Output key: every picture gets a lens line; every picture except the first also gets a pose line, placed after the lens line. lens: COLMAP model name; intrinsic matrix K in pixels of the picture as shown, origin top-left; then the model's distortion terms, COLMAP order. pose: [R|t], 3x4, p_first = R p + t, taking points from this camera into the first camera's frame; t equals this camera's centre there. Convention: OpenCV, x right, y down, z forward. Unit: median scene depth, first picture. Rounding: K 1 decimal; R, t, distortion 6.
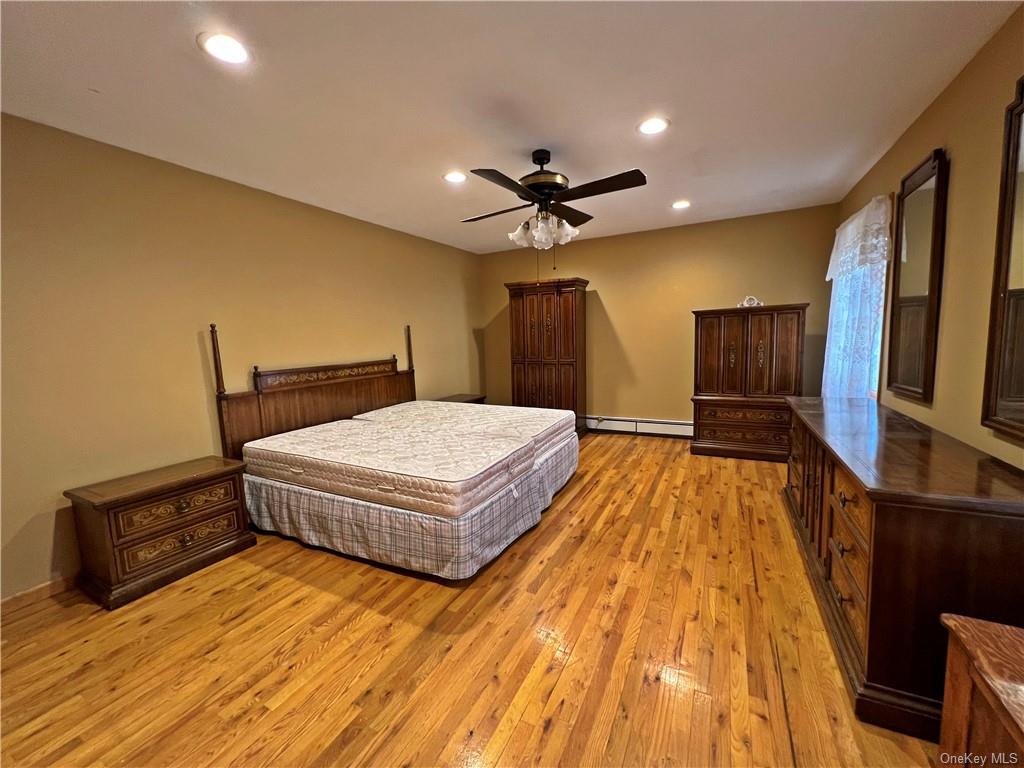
lens RADIAL K [[413.3, 0, 512.0], [0, 413.3, 384.0], [0, 0, 1]] dist [-0.000215, 0.000009]
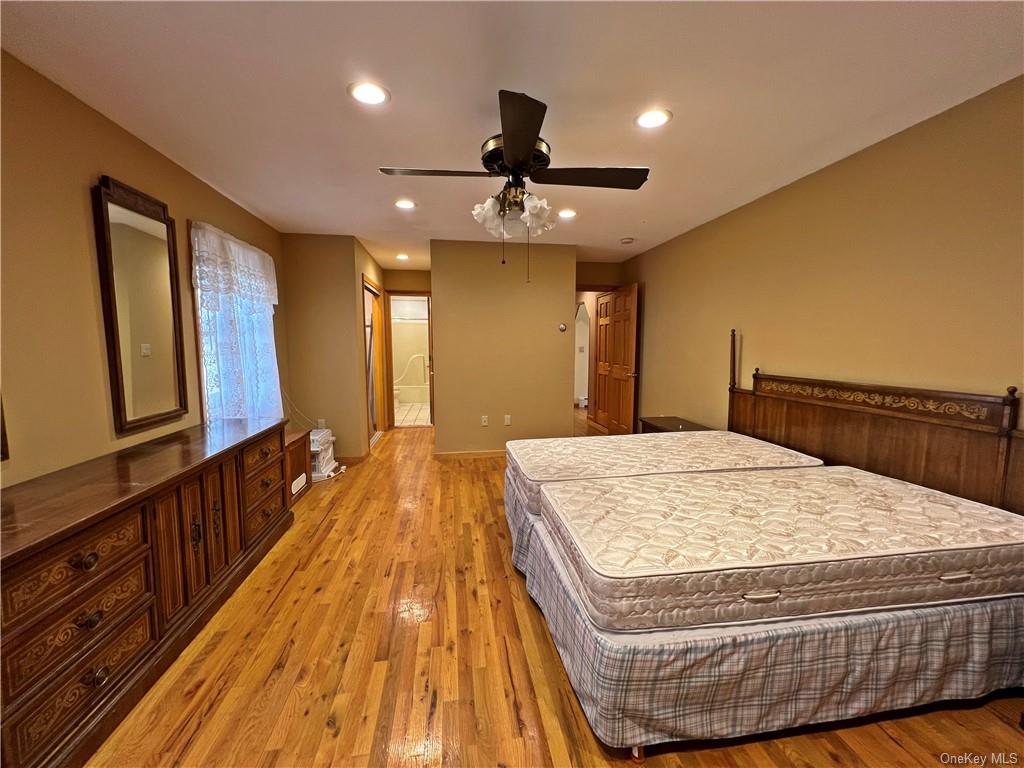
lens RADIAL K [[413.3, 0, 512.0], [0, 413.3, 384.0], [0, 0, 1]] dist [-0.000215, 0.000009]
pose [[-0.810905, 0.089759, -0.578253, 0.485460], [-0.039935, 0.977374, 0.207715, -0.195220], [0.583814, 0.191530, -0.788973, 1.463206]]
